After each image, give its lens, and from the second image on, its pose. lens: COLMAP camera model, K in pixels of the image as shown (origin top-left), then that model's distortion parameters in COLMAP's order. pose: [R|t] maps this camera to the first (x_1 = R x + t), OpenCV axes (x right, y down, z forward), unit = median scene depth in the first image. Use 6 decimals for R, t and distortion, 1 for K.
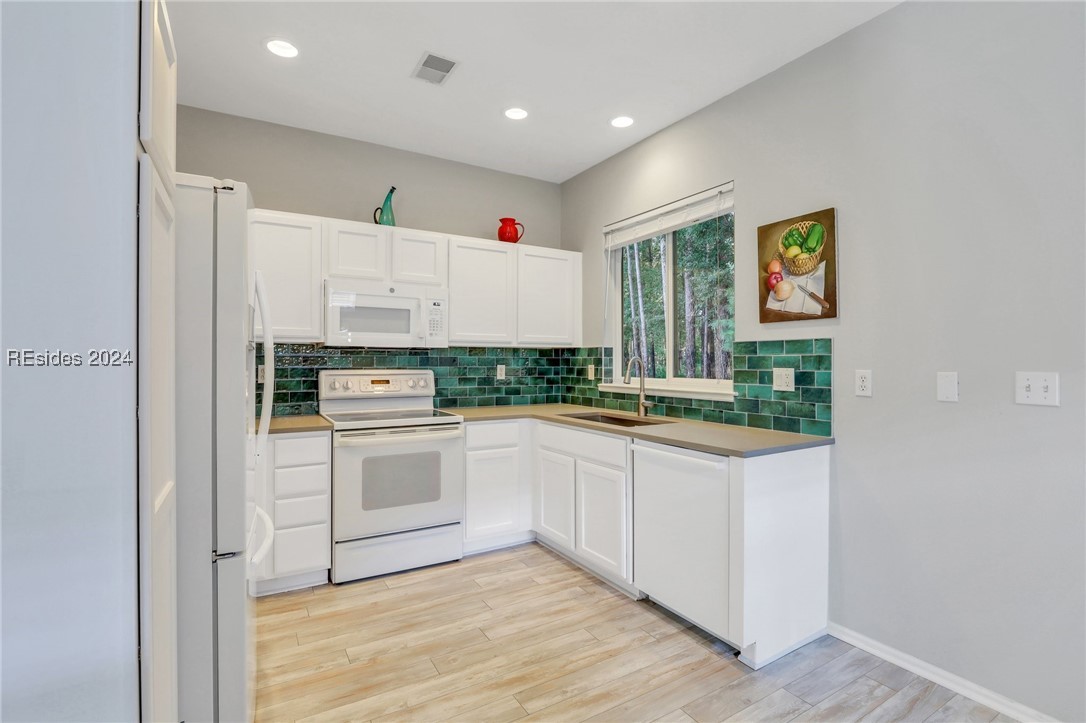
lens RADIAL K [[500.9, 0, 547.3], [0, 500.9, 353.8], [0, 0, 1]] dist [-0.039583, 0.008125]
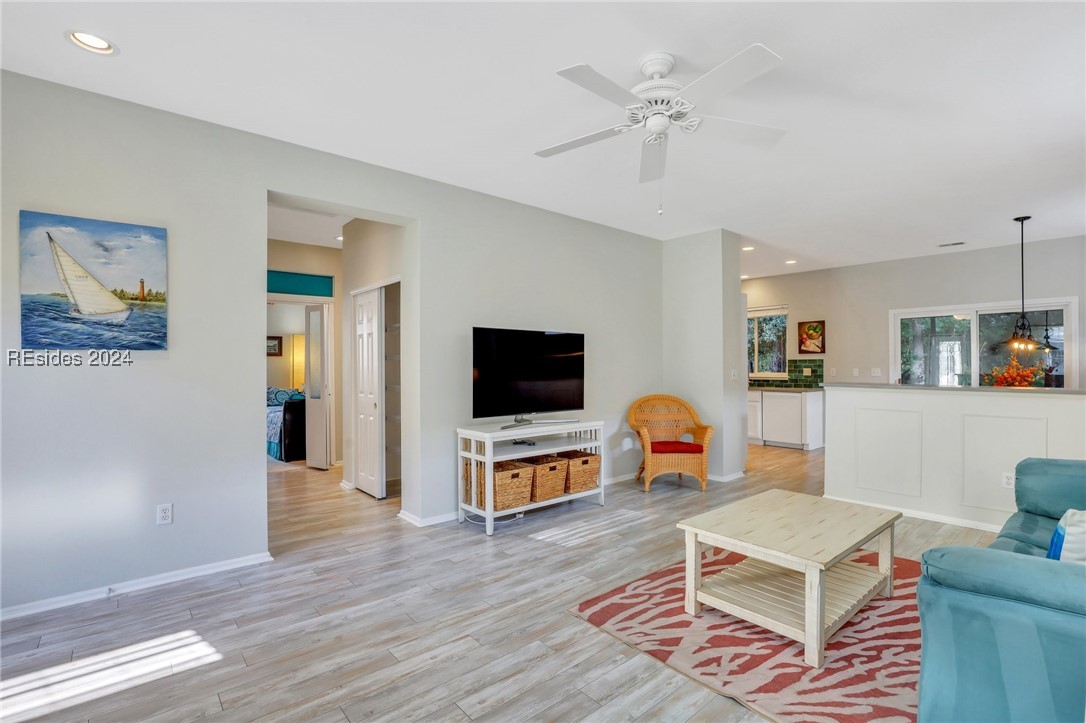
lens RADIAL K [[500.9, 0, 542.3], [0, 500.9, 365.6], [0, 0, 1]] dist [-0.039583, 0.008125]
pose [[0.986876, -0.004602, 0.161416, -1.643296], [0.002813, 0.999932, 0.011307, -0.028109], [-0.161457, -0.010705, 0.986822, -1.783128]]
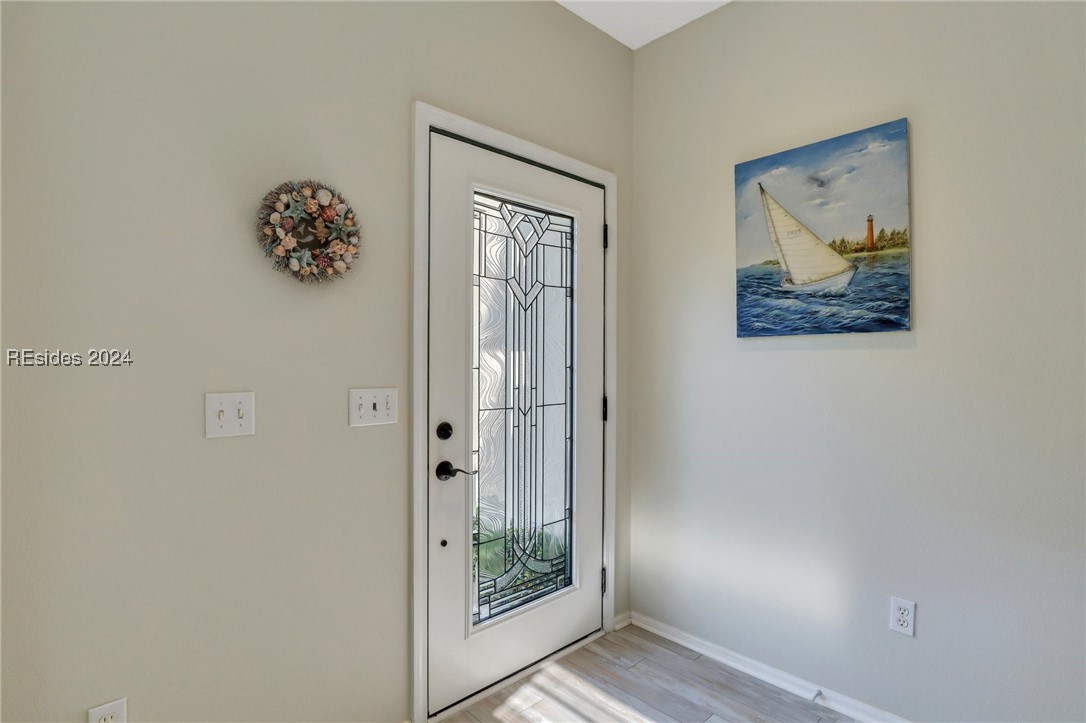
lens RADIAL K [[535.8, 0, 542.2], [0, 535.8, 359.3], [0, 0, 1]] dist [-0.035604, -0.000319]
pose [[0.204864, -0.002705, -0.978787, -1.739742], [0.005580, 0.999983, -0.001595, -0.017784], [0.978775, -0.005135, 0.204876, -1.148489]]
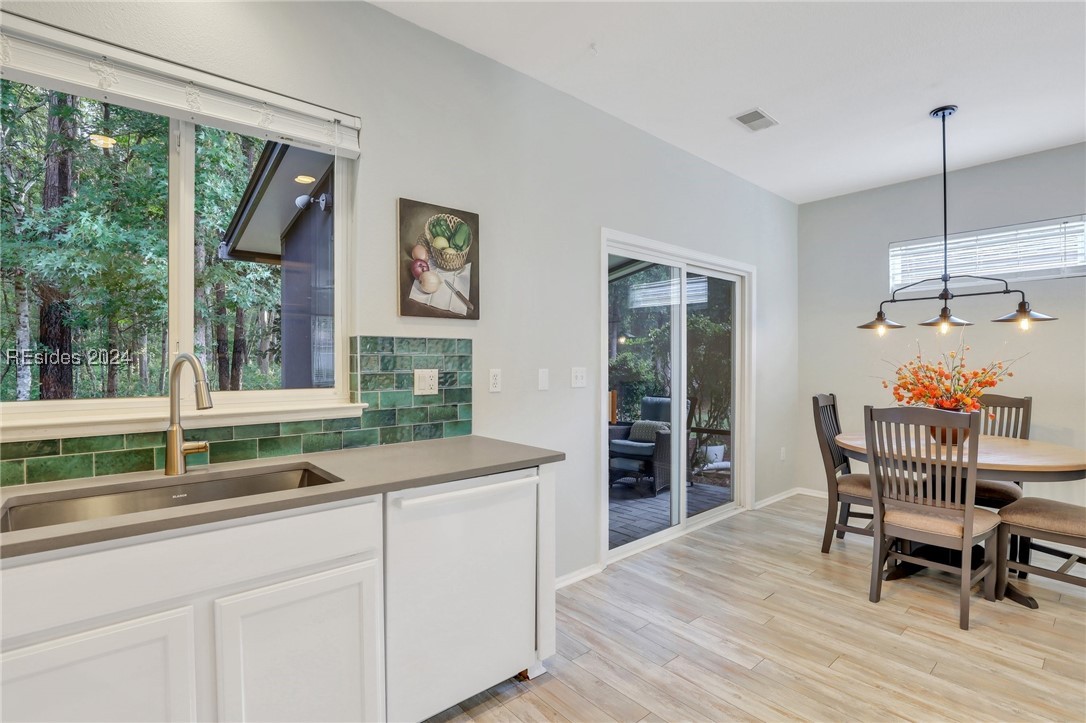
lens RADIAL K [[500.9, 0, 549.6], [0, 500.9, 362.7], [0, 0, 1]] dist [-0.039583, 0.008125]
pose [[-0.162784, -0.006660, 0.986639, -0.431420], [-0.013202, 0.999902, 0.004572, 0.009877], [-0.986573, -0.012282, -0.162857, 0.895052]]
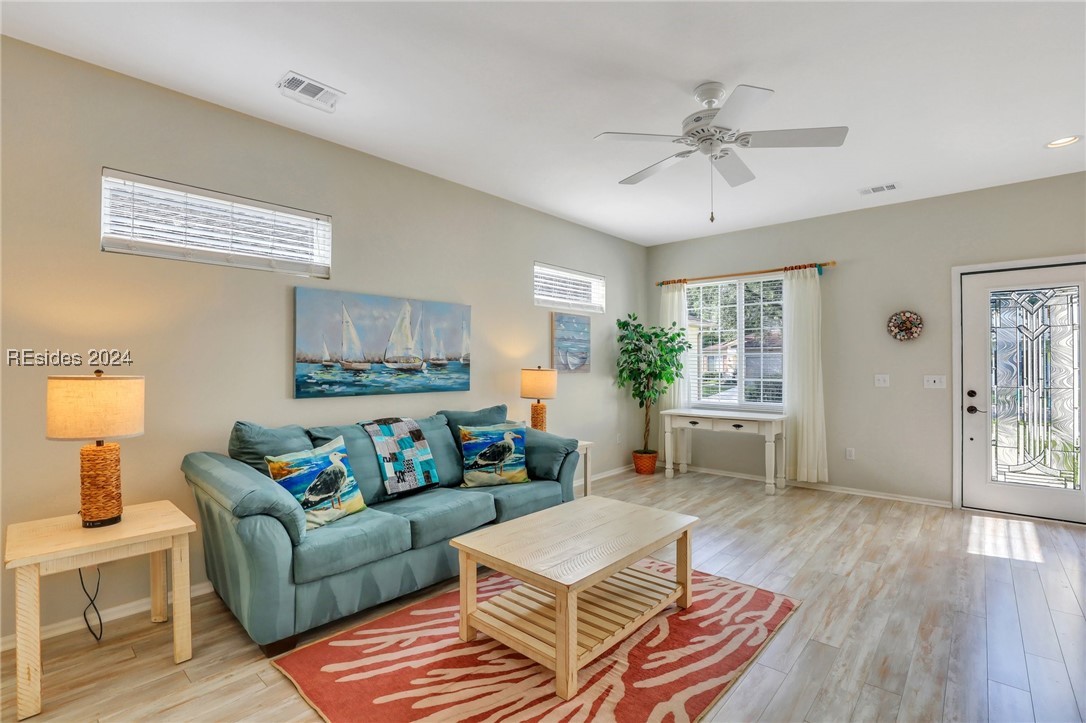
lens RADIAL K [[500.9, 0, 545.1], [0, 500.9, 361.0], [0, 0, 1]] dist [-0.039583, 0.008125]
pose [[-0.955590, -0.003480, -0.294678, -0.627314], [0.001249, 0.999873, -0.015860, -0.008391], [0.294696, -0.015524, -0.955465, 0.012259]]
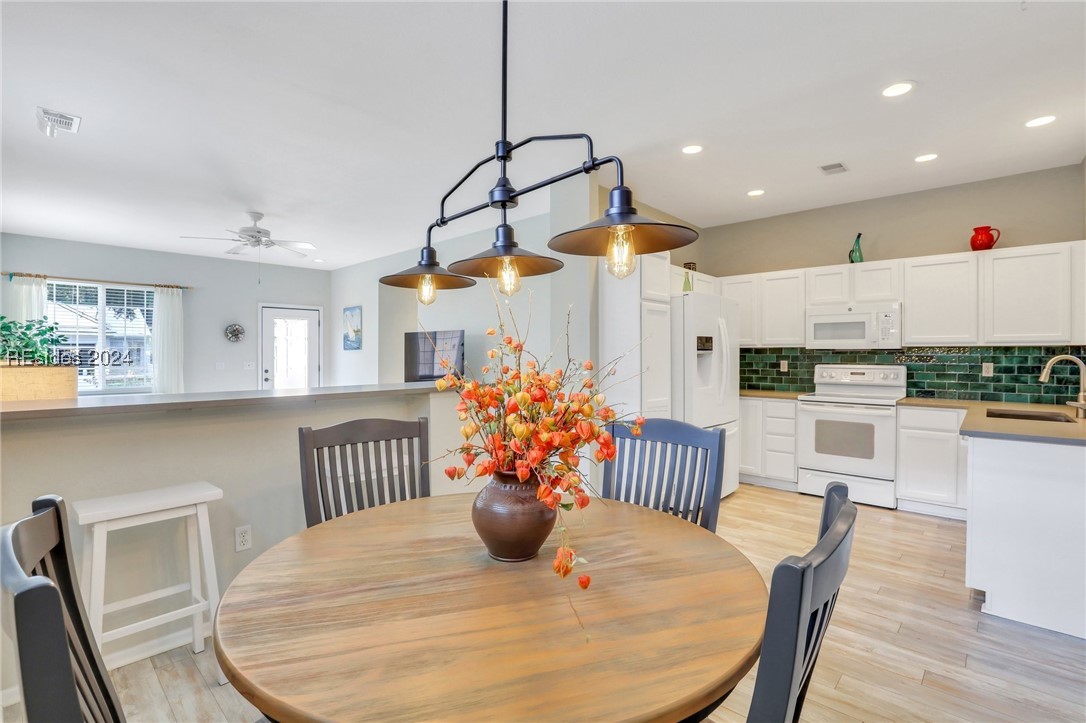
lens RADIAL K [[500.9, 0, 541.4], [0, 500.9, 355.4], [0, 0, 1]] dist [-0.039583, 0.008125]
pose [[0.266151, -0.001853, -0.963929, 0.998638], [0.010883, 0.999940, 0.001083, -0.007420], [0.963870, -0.010778, 0.266156, -0.288694]]
